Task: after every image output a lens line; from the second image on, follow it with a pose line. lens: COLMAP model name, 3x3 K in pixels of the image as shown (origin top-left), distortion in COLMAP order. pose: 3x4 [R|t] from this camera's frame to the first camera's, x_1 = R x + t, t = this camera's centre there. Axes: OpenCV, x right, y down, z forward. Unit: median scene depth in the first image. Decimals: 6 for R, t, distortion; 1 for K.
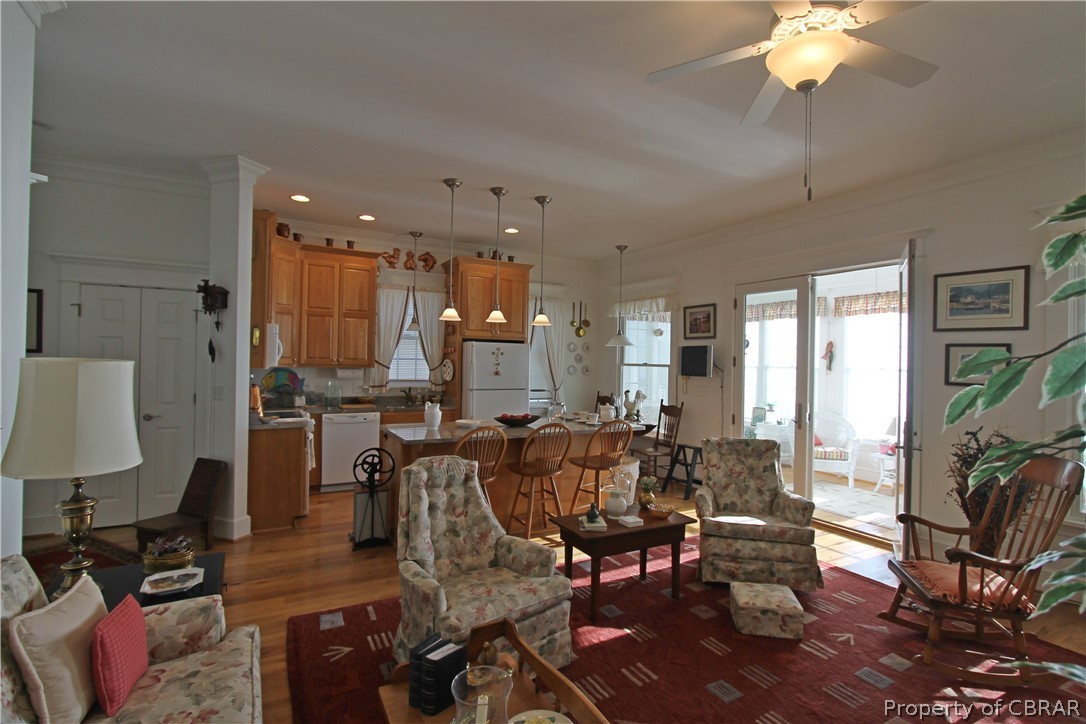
lens RADIAL K [[512.5, 0, 546.8], [0, 512.5, 358.2], [0, 0, 1]] dist [-0.014748, 0.000630]
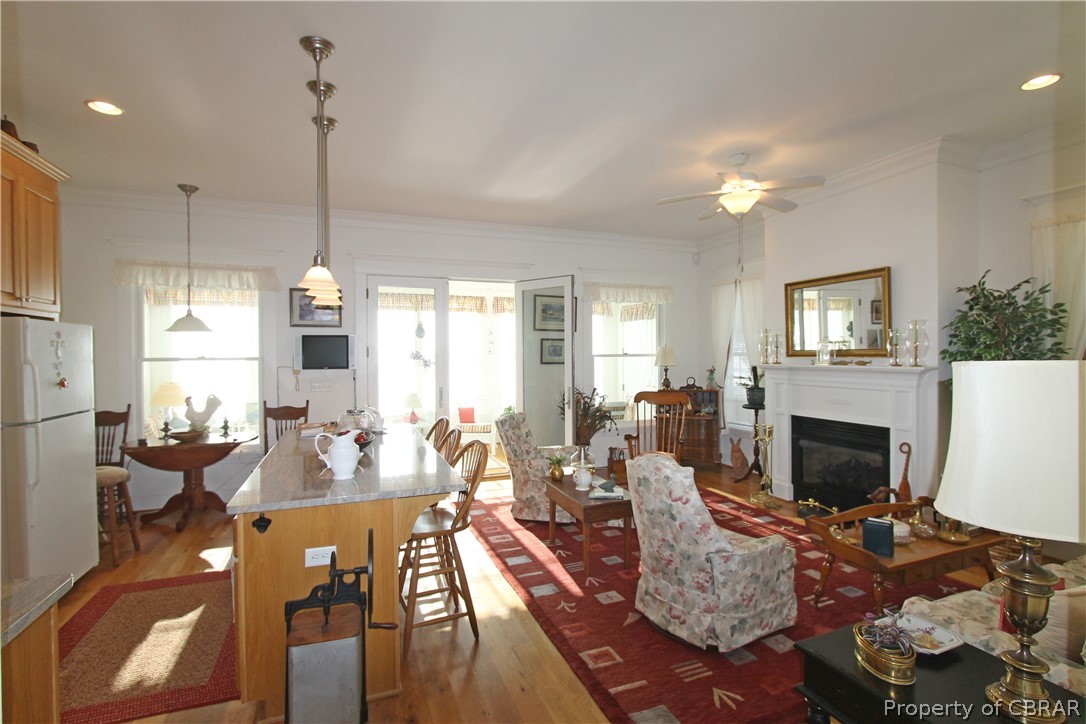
lens RADIAL K [[512.5, 0, 546.8], [0, 512.5, 358.2], [0, 0, 1]] dist [-0.014748, 0.000630]
pose [[0.133543, -0.028478, 0.990634, -0.529676], [0.003181, 0.999594, 0.028307, -0.007521], [-0.991038, -0.000629, 0.133580, 0.489888]]
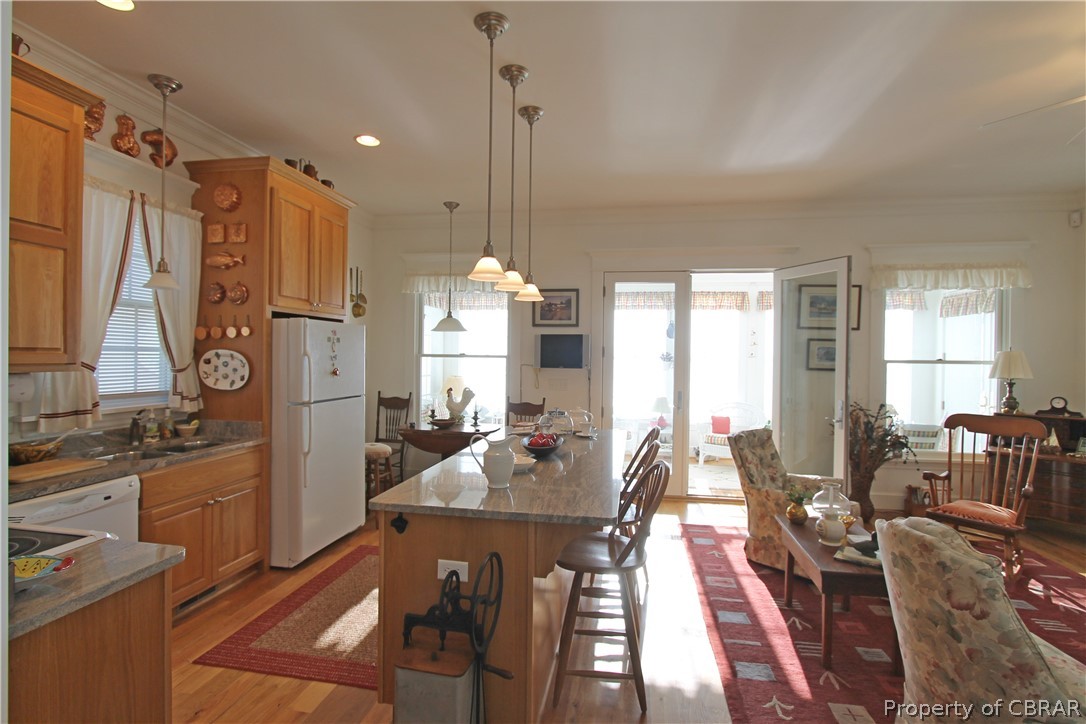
lens RADIAL K [[512.5, 0, 546.8], [0, 512.5, 358.2], [0, 0, 1]] dist [-0.014748, 0.000630]
pose [[0.627486, -0.014478, 0.778493, -0.418425], [-0.005557, 0.999718, 0.023071, -0.002628], [-0.778608, -0.018803, 0.627229, 0.447212]]
